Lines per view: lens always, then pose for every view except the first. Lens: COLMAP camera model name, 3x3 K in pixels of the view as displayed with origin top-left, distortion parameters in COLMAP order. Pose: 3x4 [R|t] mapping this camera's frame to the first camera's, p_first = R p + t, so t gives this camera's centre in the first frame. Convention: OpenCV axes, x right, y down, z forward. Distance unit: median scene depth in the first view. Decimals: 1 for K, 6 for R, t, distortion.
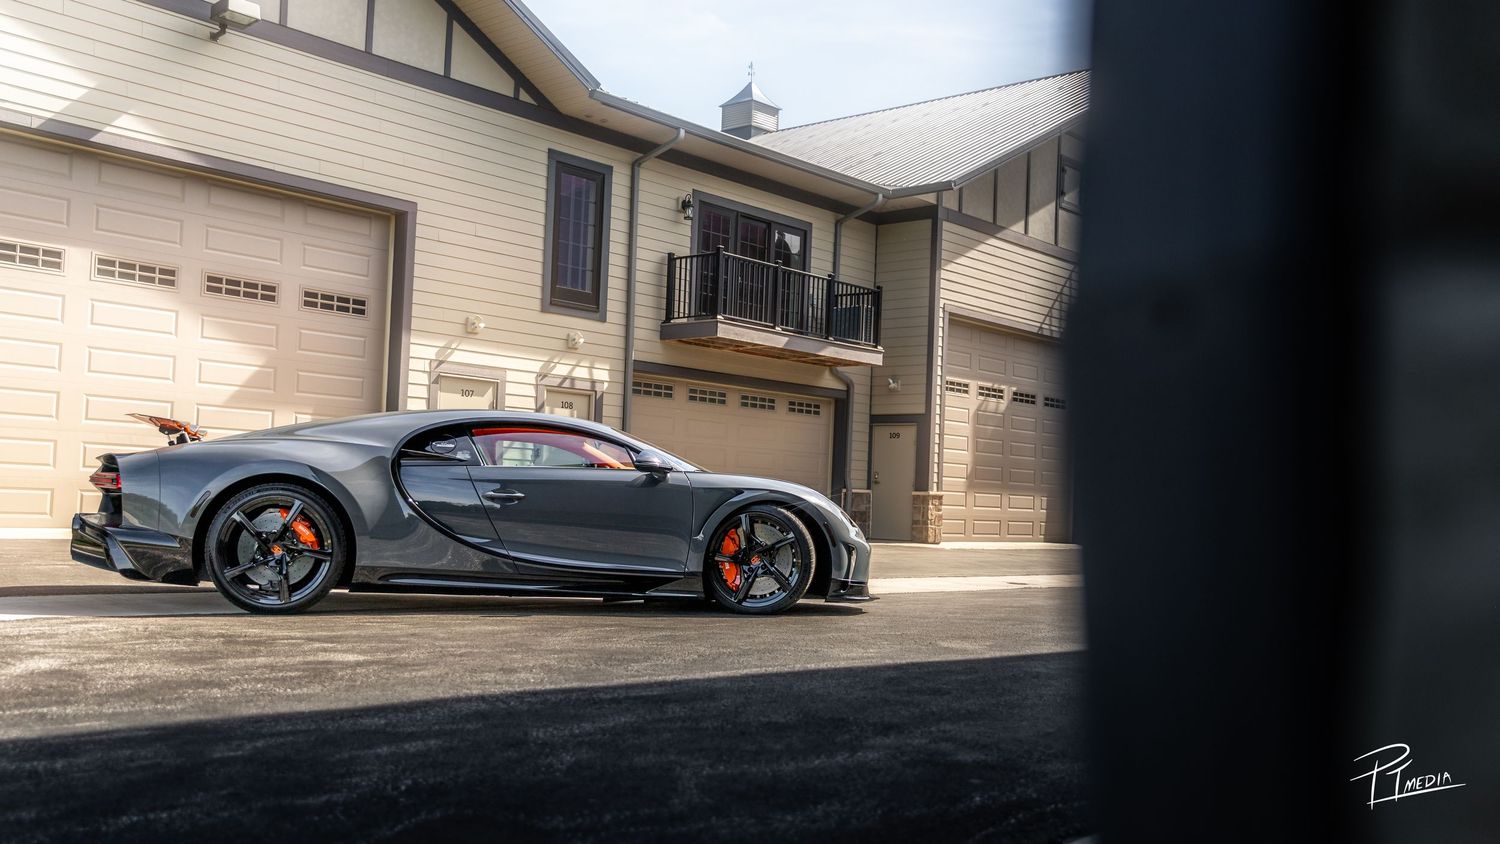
lens RADIAL K [[1537.5, 0, 748.2], [0, 1537.5, 423.5], [0, 0, 1]] dist [0.007828, 0.000000]
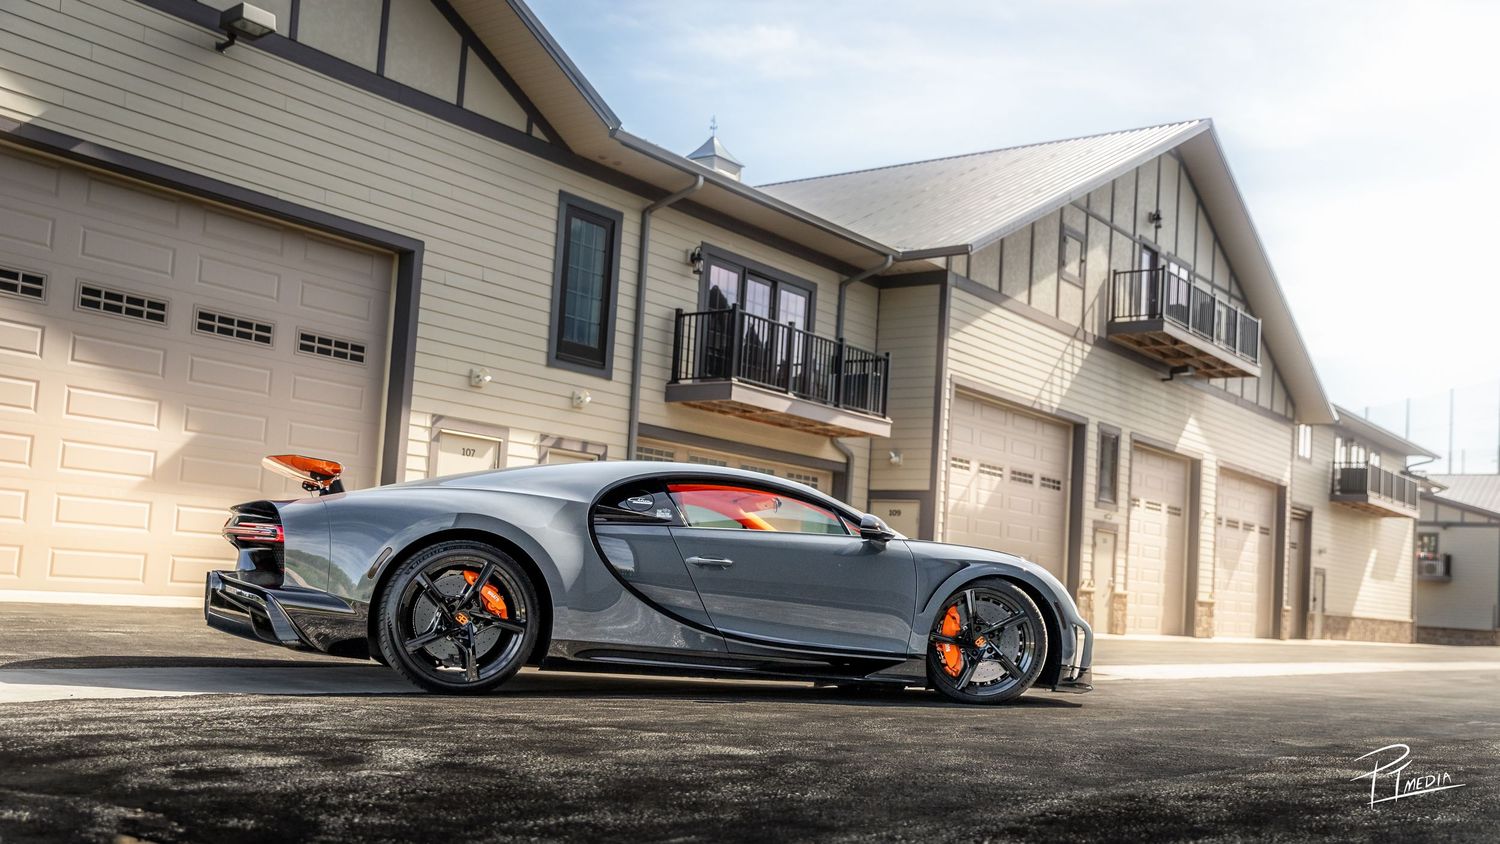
lens RADIAL K [[1604.8, 0, 752.1], [0, 1604.8, 424.1], [0, 0, 1]] dist [0.011052, 0.000000]
pose [[0.995455, 0.031197, 0.089974, -0.105526], [-0.026762, 0.998386, -0.050089, 0.006659], [-0.091391, 0.047454, 0.994684, 0.043820]]
